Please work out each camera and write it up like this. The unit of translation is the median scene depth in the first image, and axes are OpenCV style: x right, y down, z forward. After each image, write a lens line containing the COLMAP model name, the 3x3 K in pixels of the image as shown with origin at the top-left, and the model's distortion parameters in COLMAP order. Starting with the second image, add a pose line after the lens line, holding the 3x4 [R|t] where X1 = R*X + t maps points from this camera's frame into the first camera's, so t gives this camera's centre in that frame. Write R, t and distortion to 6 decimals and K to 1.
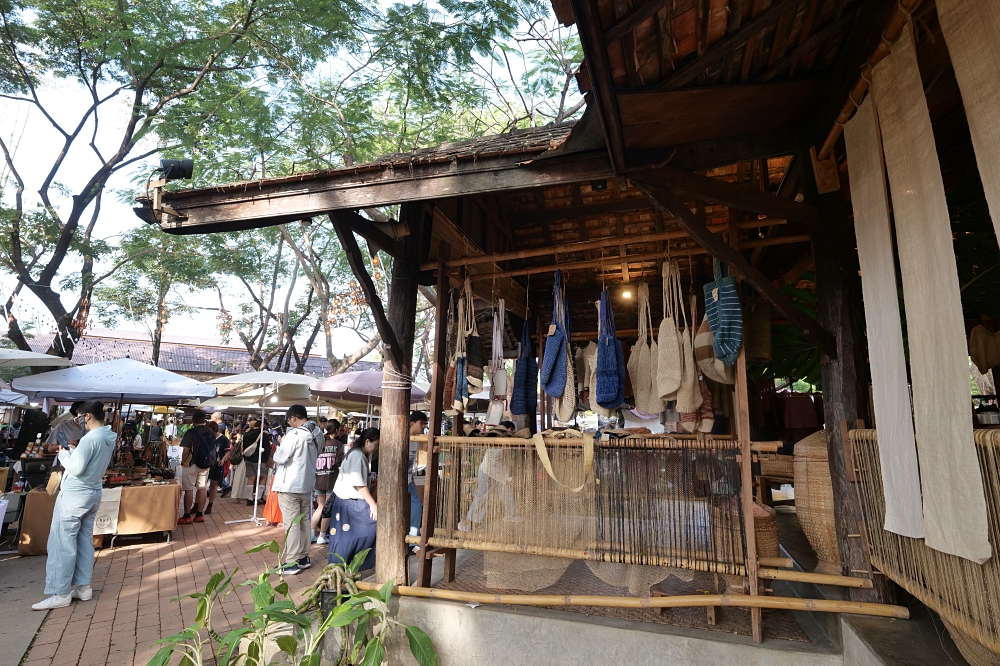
lens RADIAL K [[513.6, 0, 500.0], [0, 513.6, 333.0], [0, 0, 1]] dist [-0.000079, -0.000219]
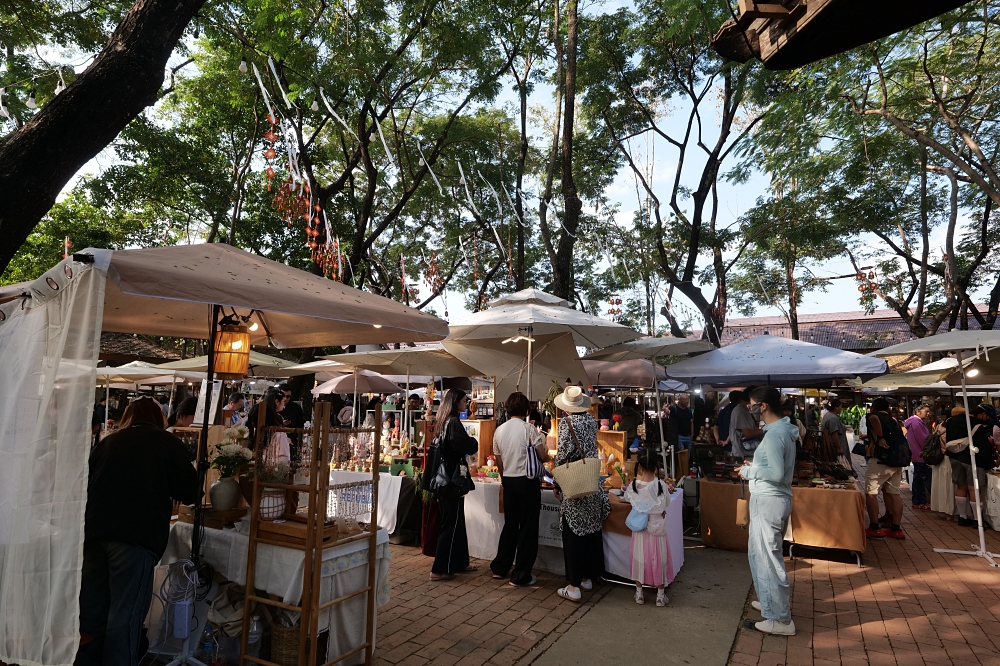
lens RADIAL K [[534.7, 0, 500.0], [0, 534.7, 333.0], [0, 0, 1]] dist [0.003332, -0.000818]
pose [[0.451767, -0.126088, -0.883181, -0.065052], [0.159399, 0.985441, -0.059151, 0.013705], [0.877780, -0.114056, 0.465288, 0.092898]]
